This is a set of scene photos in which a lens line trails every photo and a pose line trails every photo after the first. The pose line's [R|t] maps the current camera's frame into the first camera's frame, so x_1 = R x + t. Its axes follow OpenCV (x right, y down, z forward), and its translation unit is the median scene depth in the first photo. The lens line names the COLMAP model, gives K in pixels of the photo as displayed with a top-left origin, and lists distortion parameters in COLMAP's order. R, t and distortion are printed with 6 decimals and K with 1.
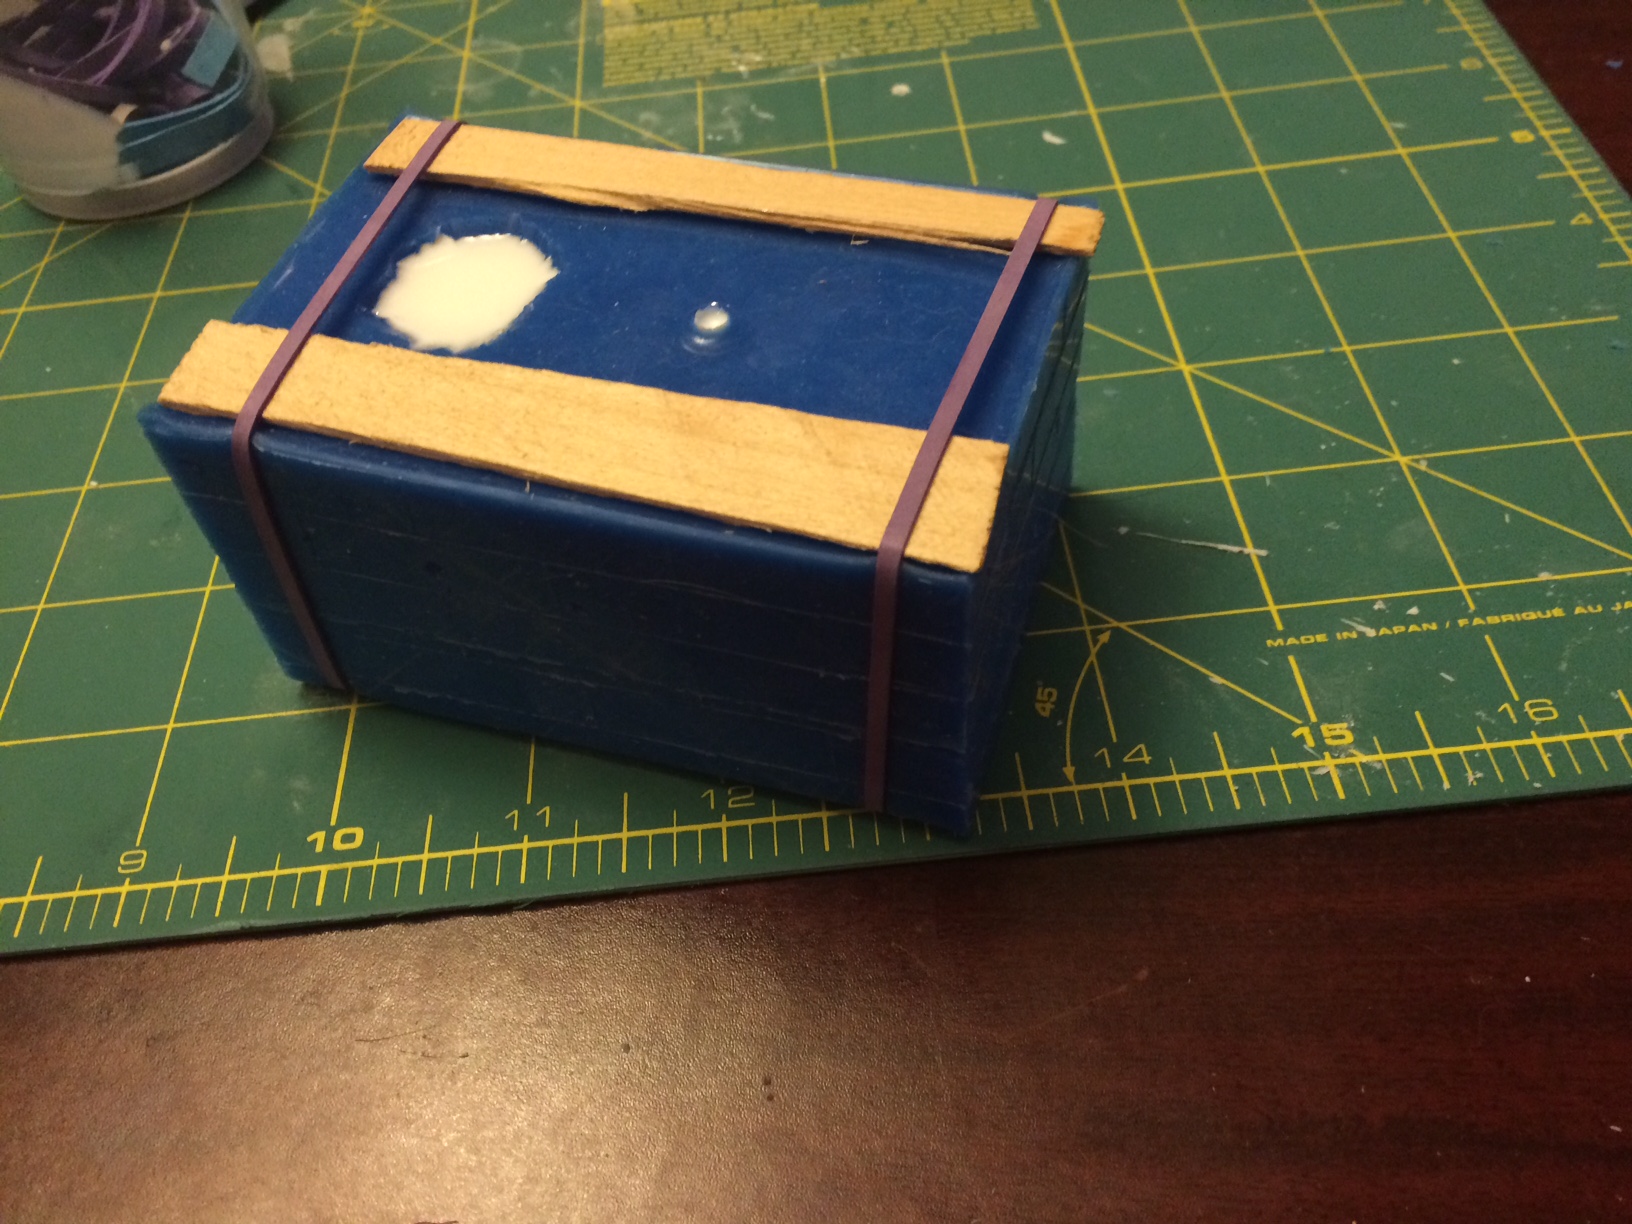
lens RADIAL K [[1398.8, 0, 824.4], [0, 1398.8, 617.1], [0, 0, 1]] dist [0.044307, -0.073649]
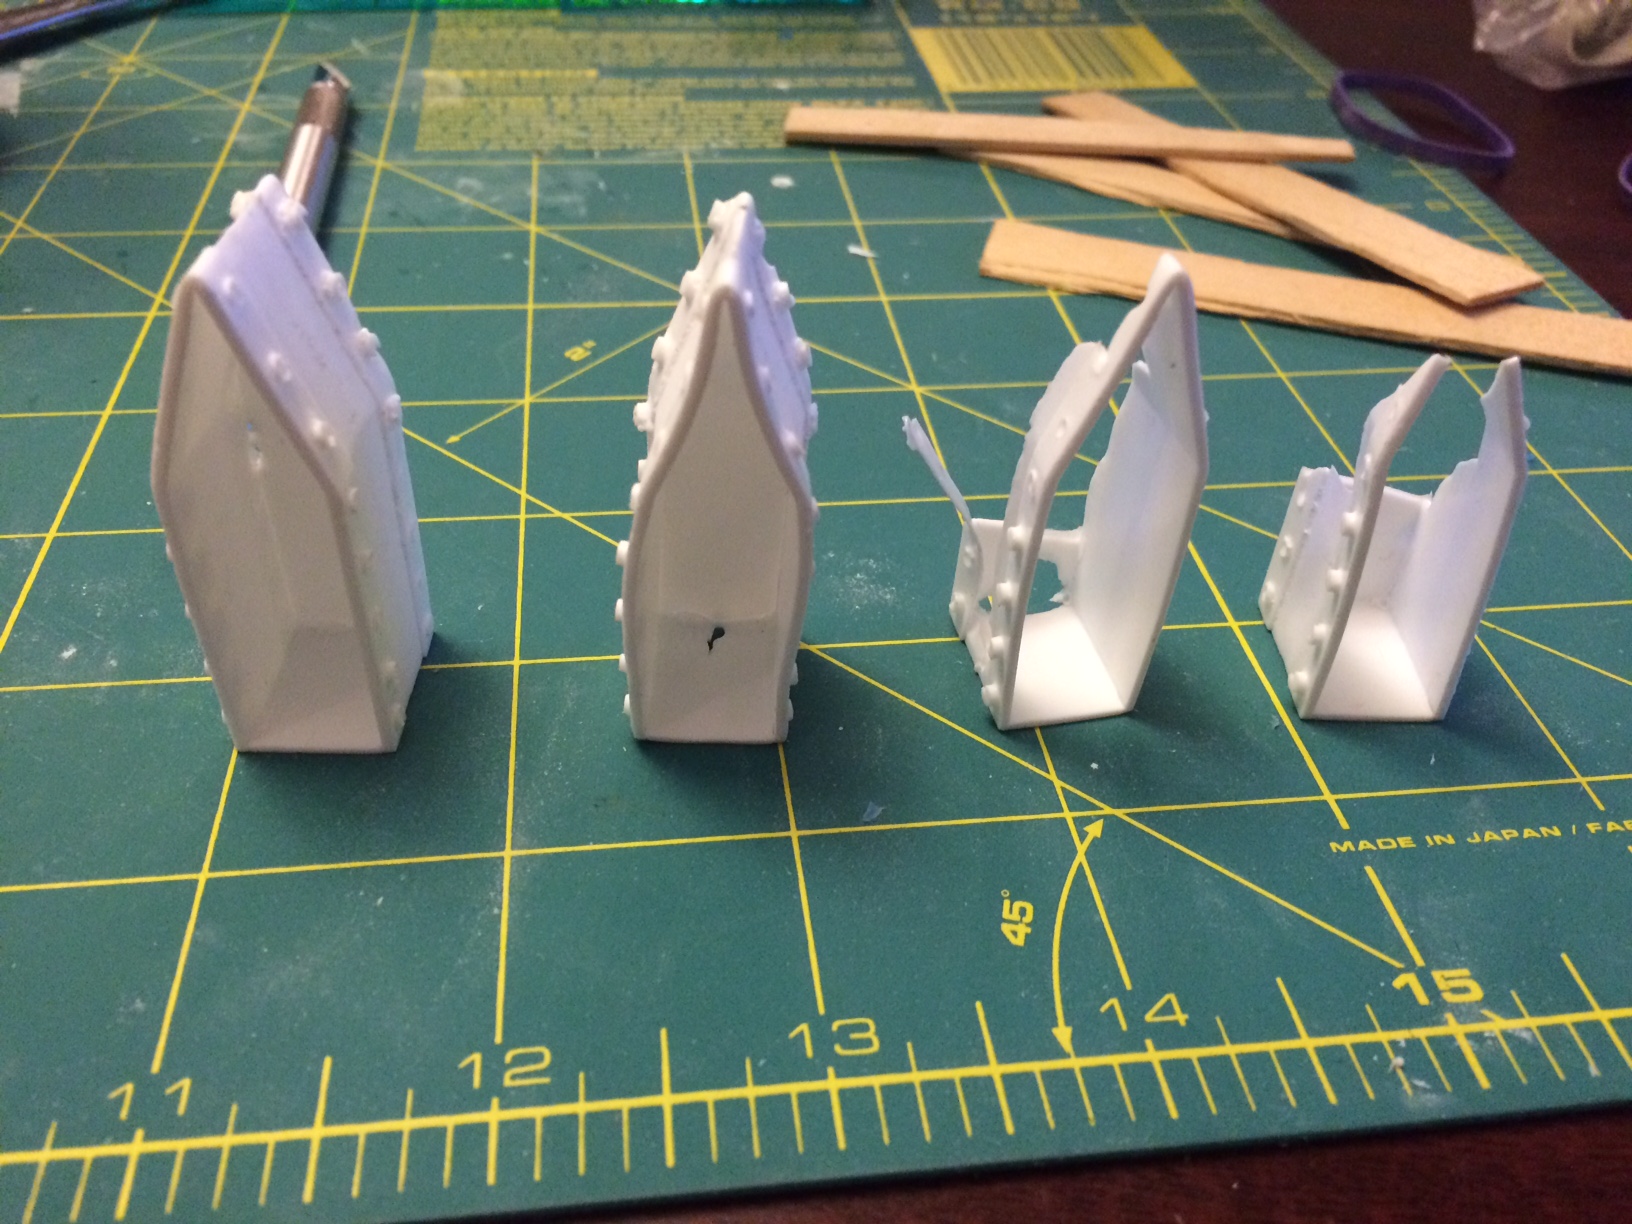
lens RADIAL K [[1398.8, 0, 800.4], [0, 1398.8, 601.3], [0, 0, 1]] dist [0.044307, -0.073649]
pose [[0.991143, 0.059972, 0.118489, -0.017826], [-0.034739, 0.978241, -0.204543, 0.034475], [-0.128178, 0.198615, 0.971660, 0.238338]]
